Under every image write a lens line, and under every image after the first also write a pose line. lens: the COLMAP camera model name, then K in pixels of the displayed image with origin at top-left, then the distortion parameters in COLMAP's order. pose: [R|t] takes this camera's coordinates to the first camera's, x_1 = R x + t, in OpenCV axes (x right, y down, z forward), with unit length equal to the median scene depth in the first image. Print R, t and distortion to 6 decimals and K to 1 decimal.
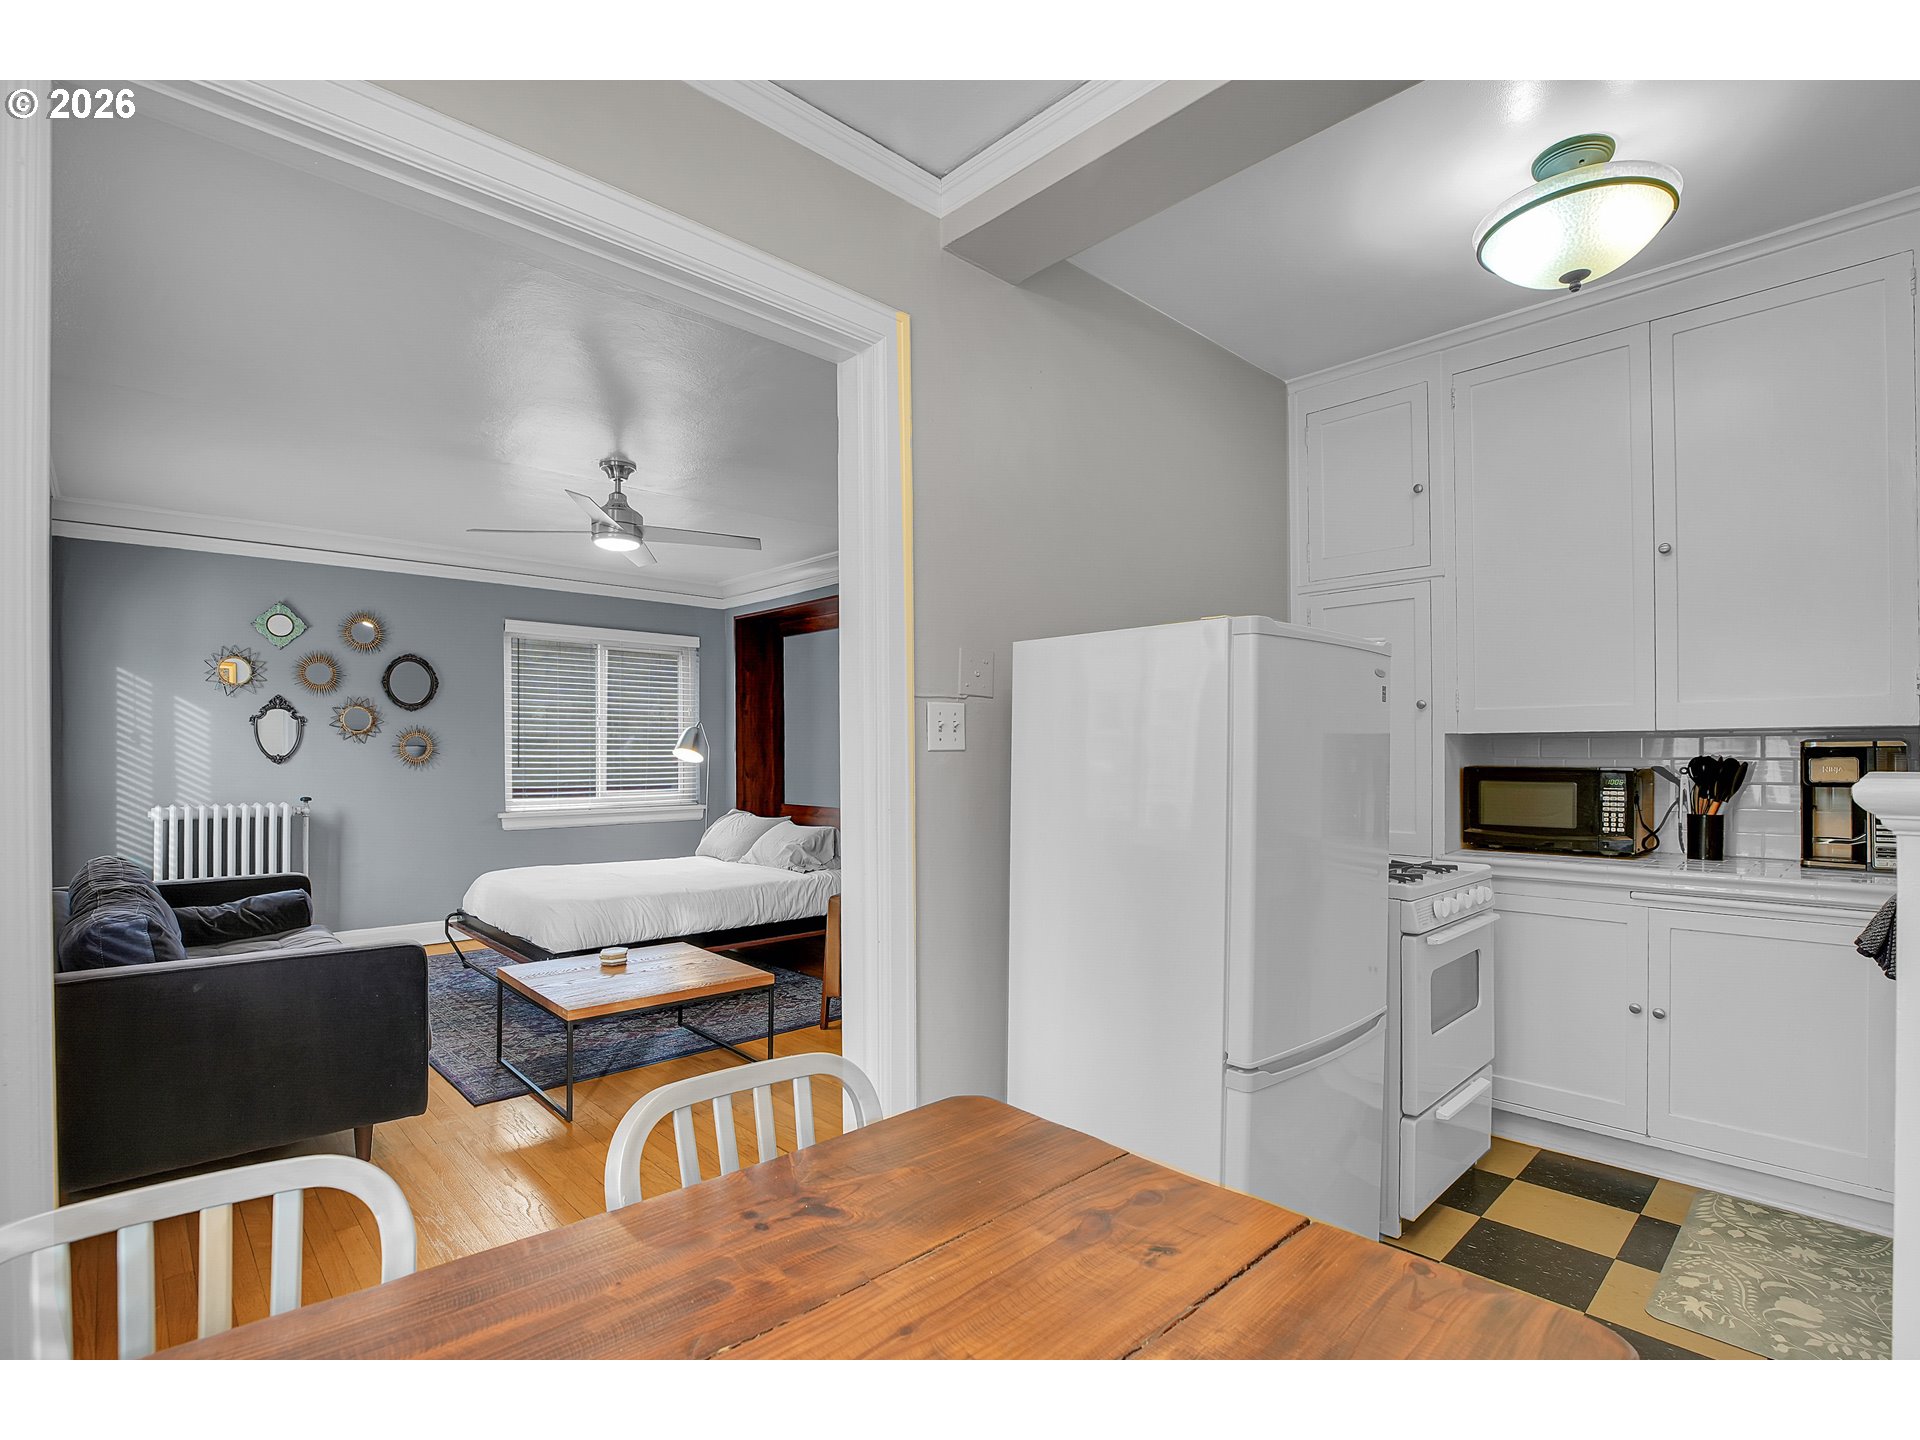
lens RADIAL K [[892.8, 0, 962.1], [0, 892.8, 754.6], [0, 0, 1]] dist [-0.039654, 0.006894]
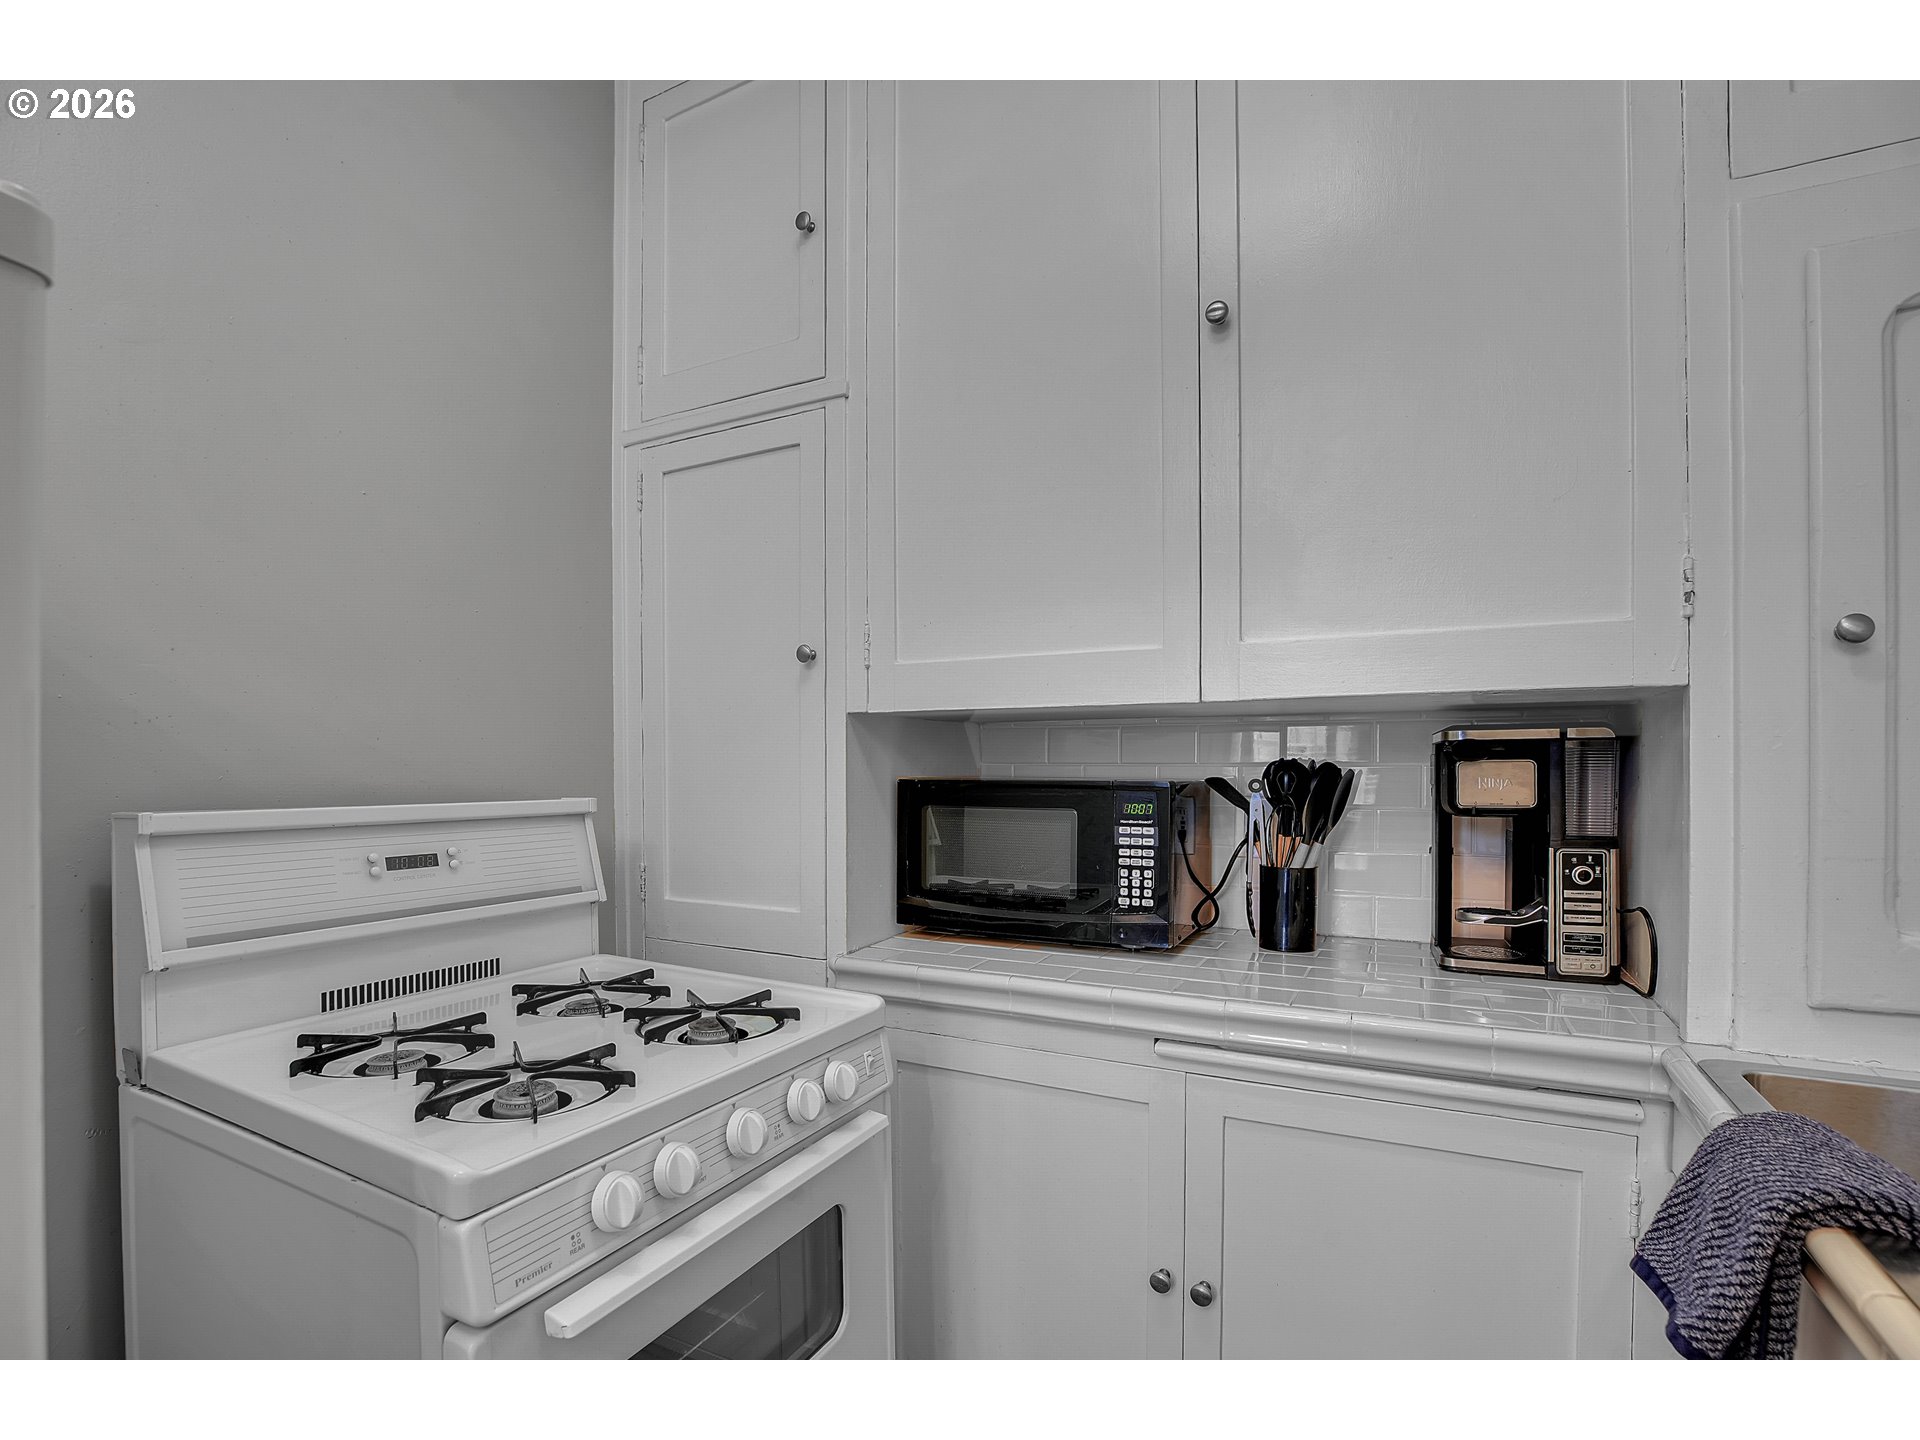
lens RADIAL K [[892.8, 0, 956.9], [0, 892.8, 780.6], [0, 0, 1]] dist [-0.039654, 0.006894]
pose [[0.941417, -0.001755, 0.337241, 0.490175], [-0.002756, 0.999913, 0.012897, 0.008893], [-0.337235, -0.013071, 0.941330, 0.568787]]
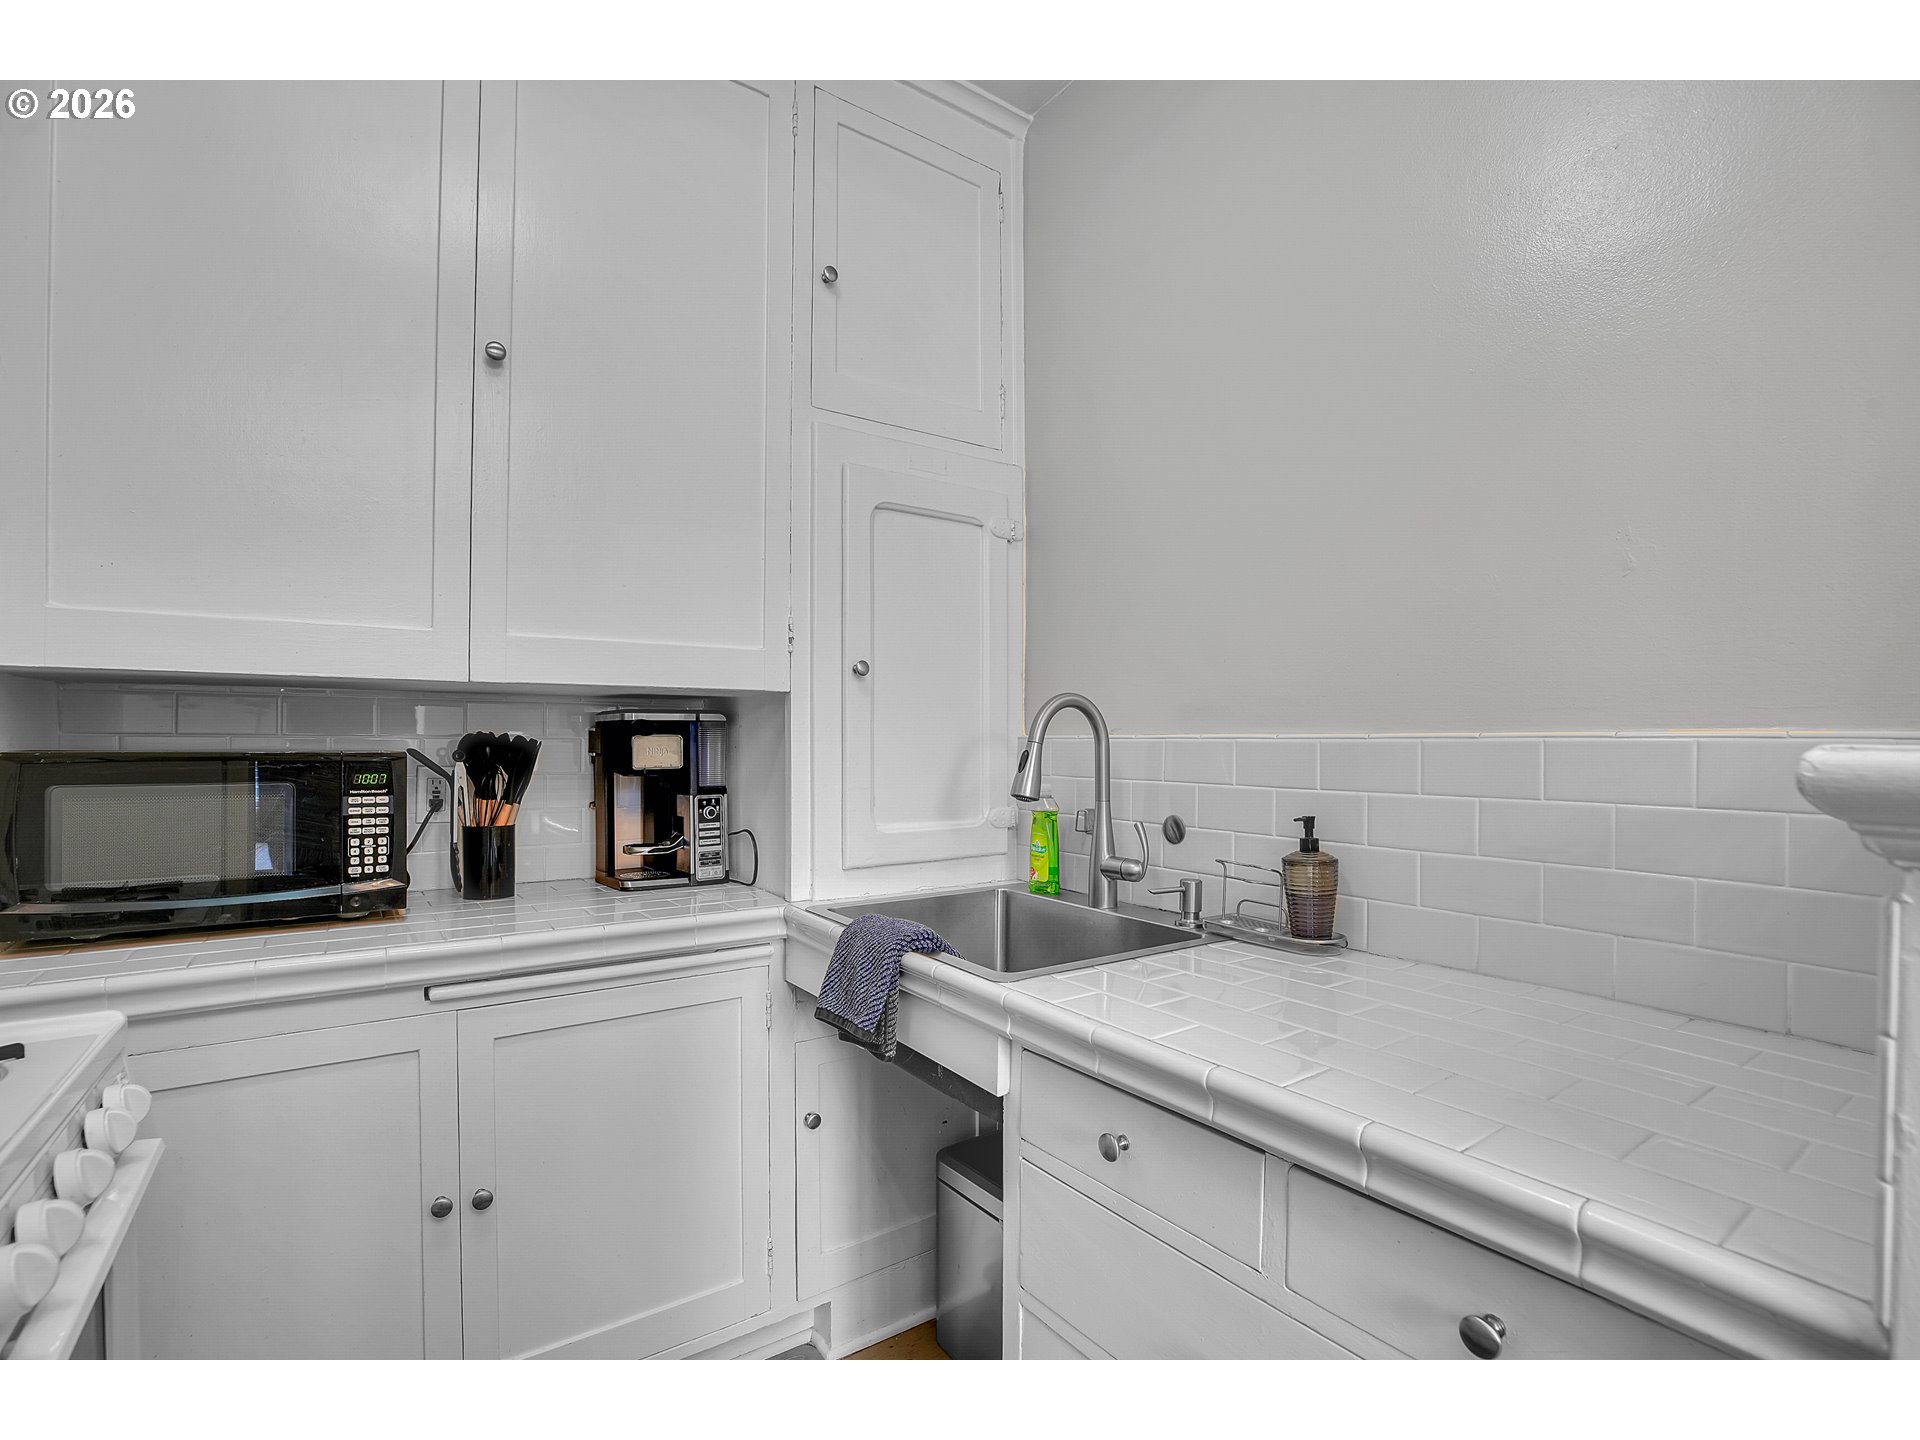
lens RADIAL K [[892.8, 0, 955.2], [0, 892.8, 744.6], [0, 0, 1]] dist [-0.039654, 0.006894]
pose [[0.143467, 0.002237, 0.989653, 0.287031], [-0.003655, 0.999992, -0.001731, 0.011083], [-0.989648, -0.003369, 0.143474, 0.601702]]
